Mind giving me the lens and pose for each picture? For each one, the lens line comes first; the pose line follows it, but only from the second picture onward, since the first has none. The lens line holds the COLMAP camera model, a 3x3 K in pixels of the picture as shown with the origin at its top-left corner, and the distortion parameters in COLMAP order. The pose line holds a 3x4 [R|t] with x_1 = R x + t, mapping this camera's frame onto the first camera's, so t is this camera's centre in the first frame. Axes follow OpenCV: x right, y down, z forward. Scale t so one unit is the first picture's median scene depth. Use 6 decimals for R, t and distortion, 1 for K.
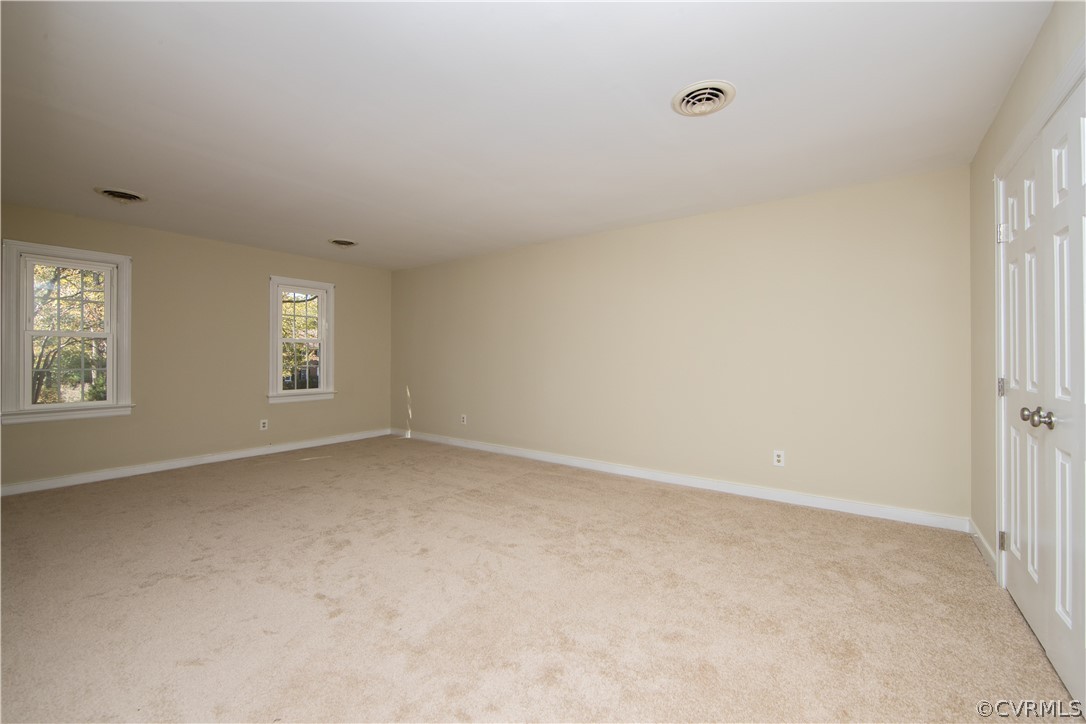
lens RADIAL K [[432.2, 0, 543.0], [0, 432.2, 362.0], [0, 0, 1]] dist [-0.009086, 0.000046]
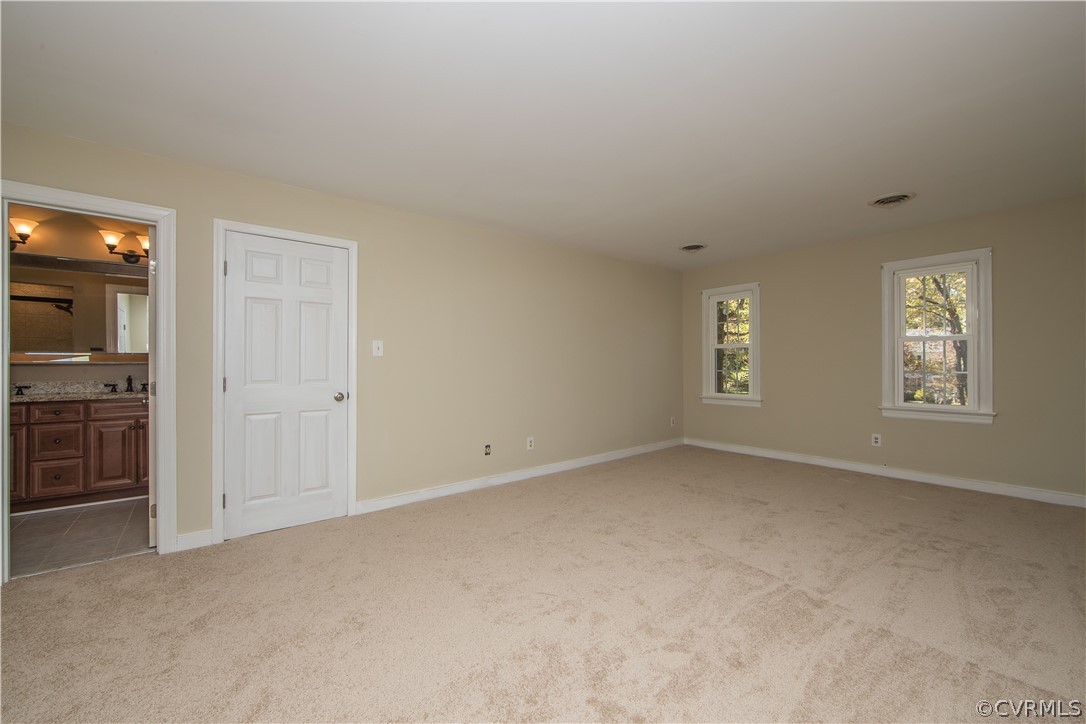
lens RADIAL K [[433.7, 0, 561.5], [0, 433.7, 366.1], [0, 0, 1]] dist [-0.001732, -0.000124]
pose [[-0.212776, 0.004696, -0.977090, 0.431610], [-0.009859, 0.999927, 0.006953, -0.000709], [0.977051, 0.011113, -0.212715, 0.772553]]
